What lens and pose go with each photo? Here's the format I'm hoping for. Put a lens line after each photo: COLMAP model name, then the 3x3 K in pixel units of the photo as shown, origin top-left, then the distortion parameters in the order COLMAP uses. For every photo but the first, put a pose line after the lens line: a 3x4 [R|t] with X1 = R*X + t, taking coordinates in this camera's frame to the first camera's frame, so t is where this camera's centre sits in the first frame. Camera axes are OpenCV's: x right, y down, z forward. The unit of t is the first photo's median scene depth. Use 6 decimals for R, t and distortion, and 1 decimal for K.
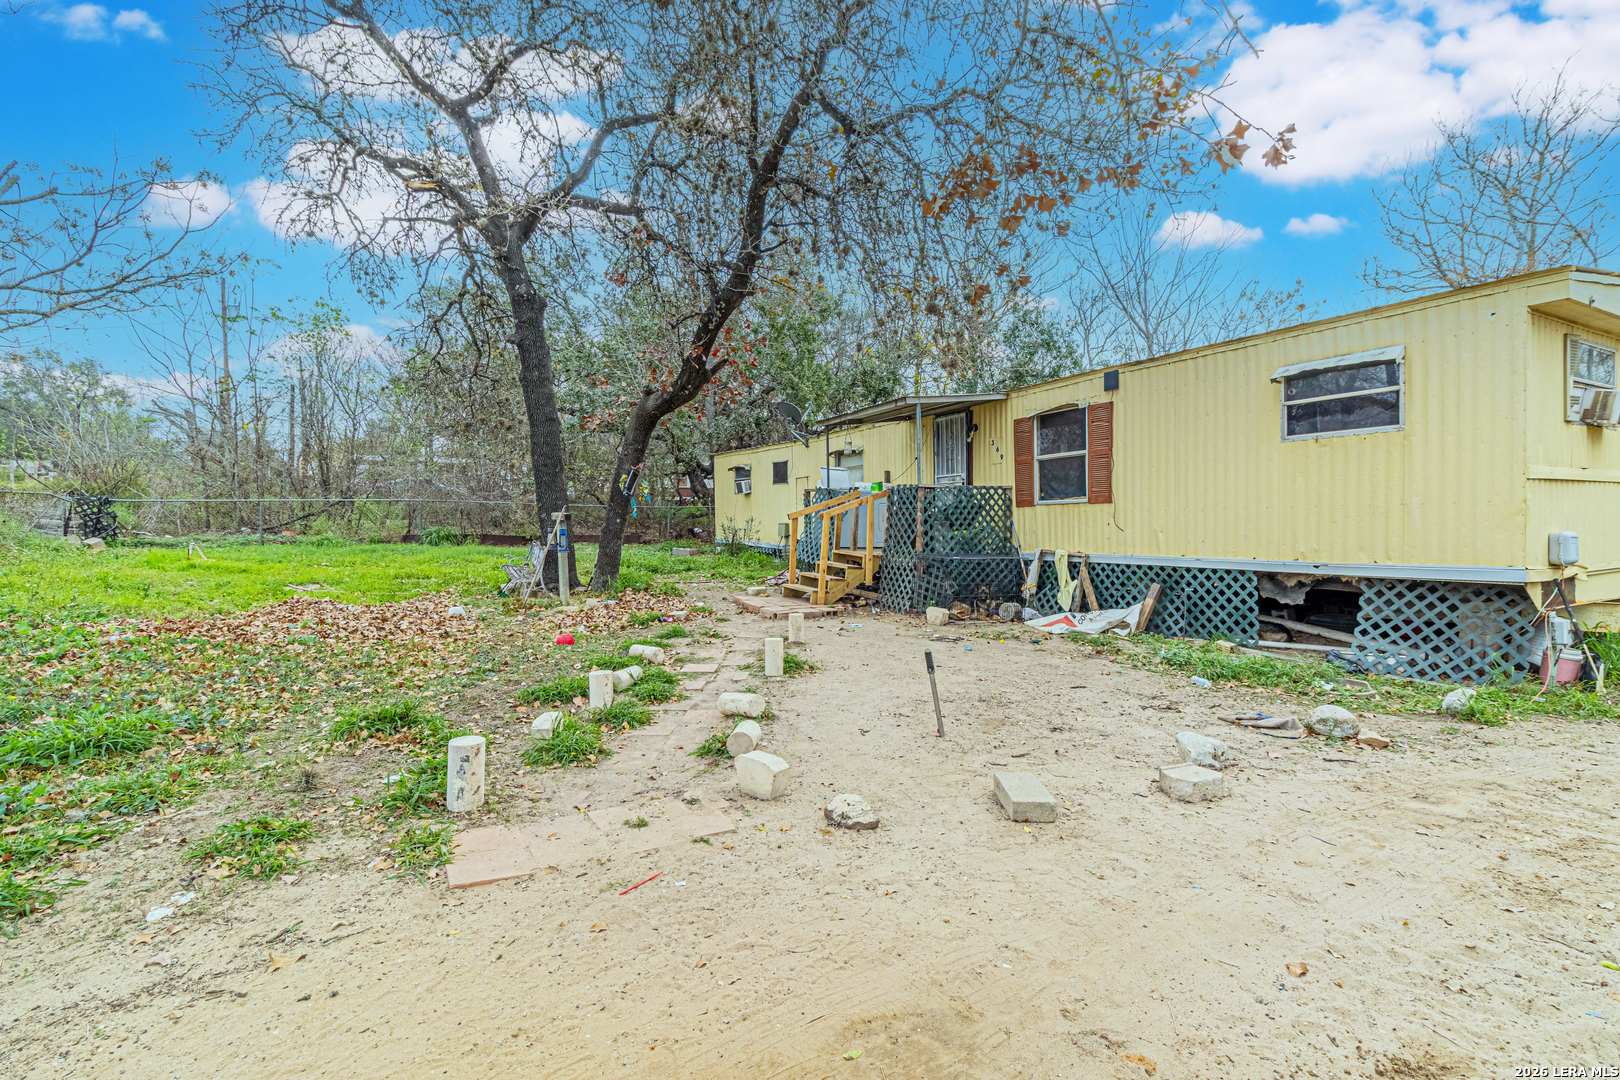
lens RADIAL K [[762.5, 0, 810.0], [0, 762.5, 540.0], [0, 0, 1]] dist [0.003161, 0.000716]
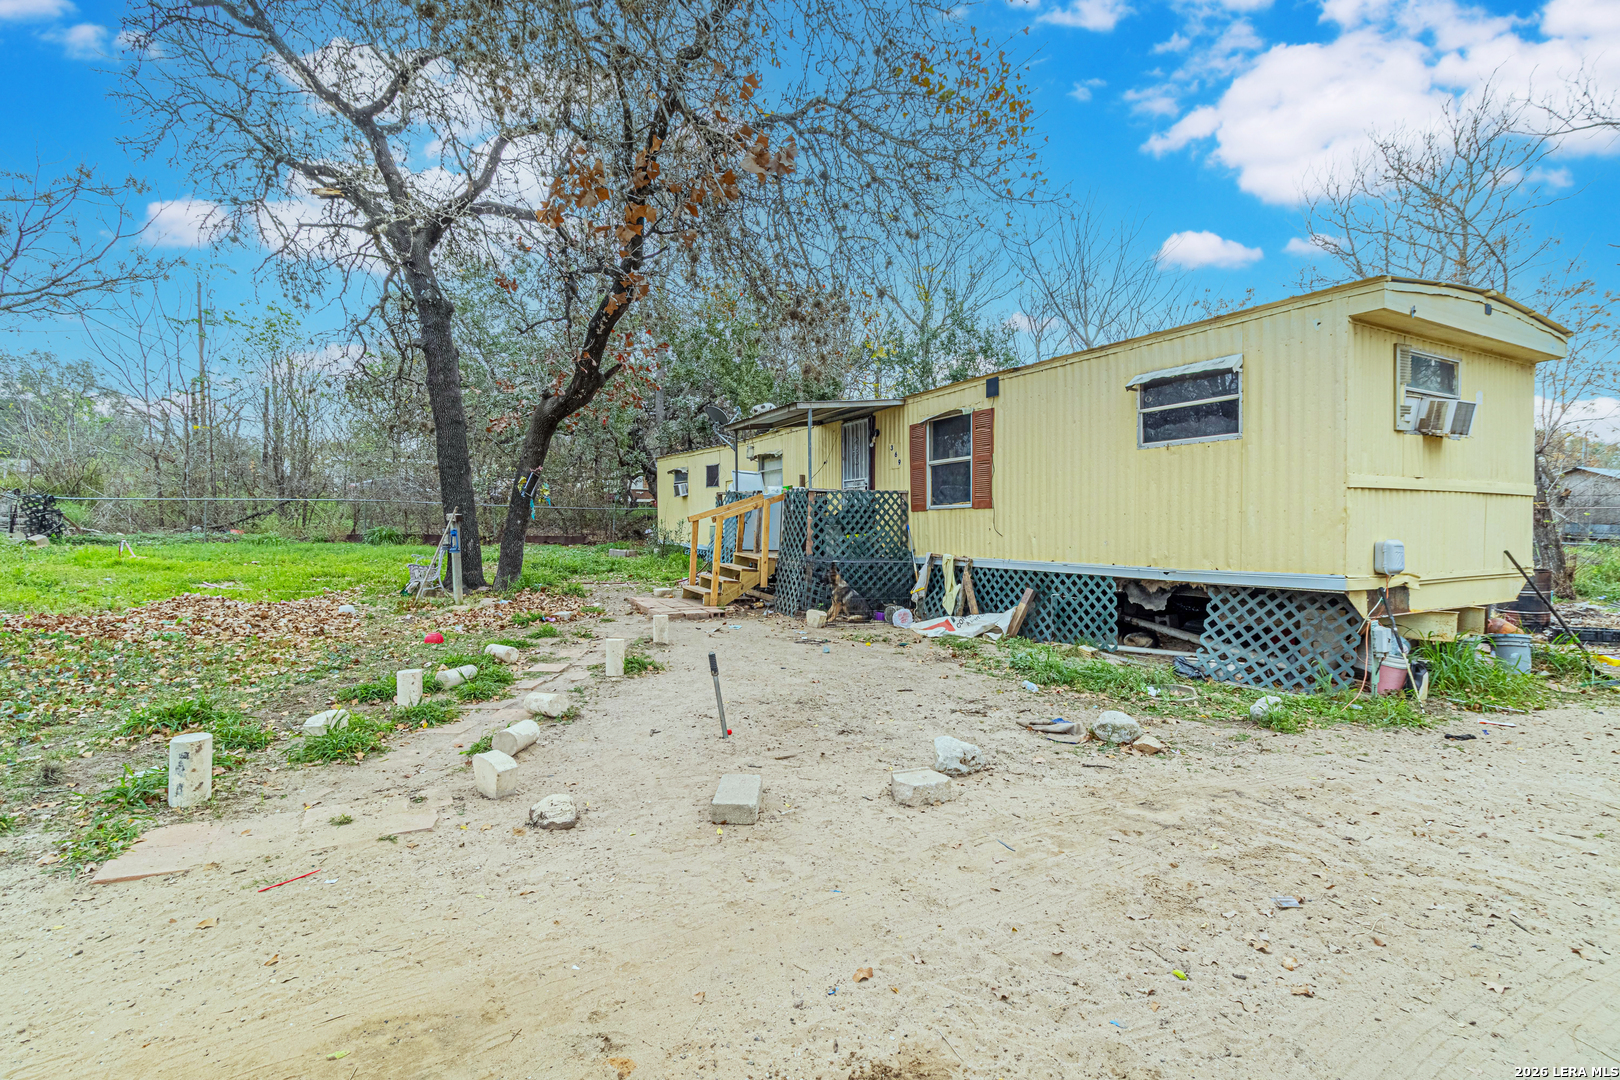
lens RADIAL K [[749.4, 0, 784.8], [0, 749.4, 542.4], [0, 0, 1]] dist [0.003606, 0.000578]
pose [[0.999898, 0.008116, -0.011773, 0.153785], [-0.008112, 0.999967, 0.000362, -0.001741], [0.011776, -0.000266, 0.999931, 0.003451]]
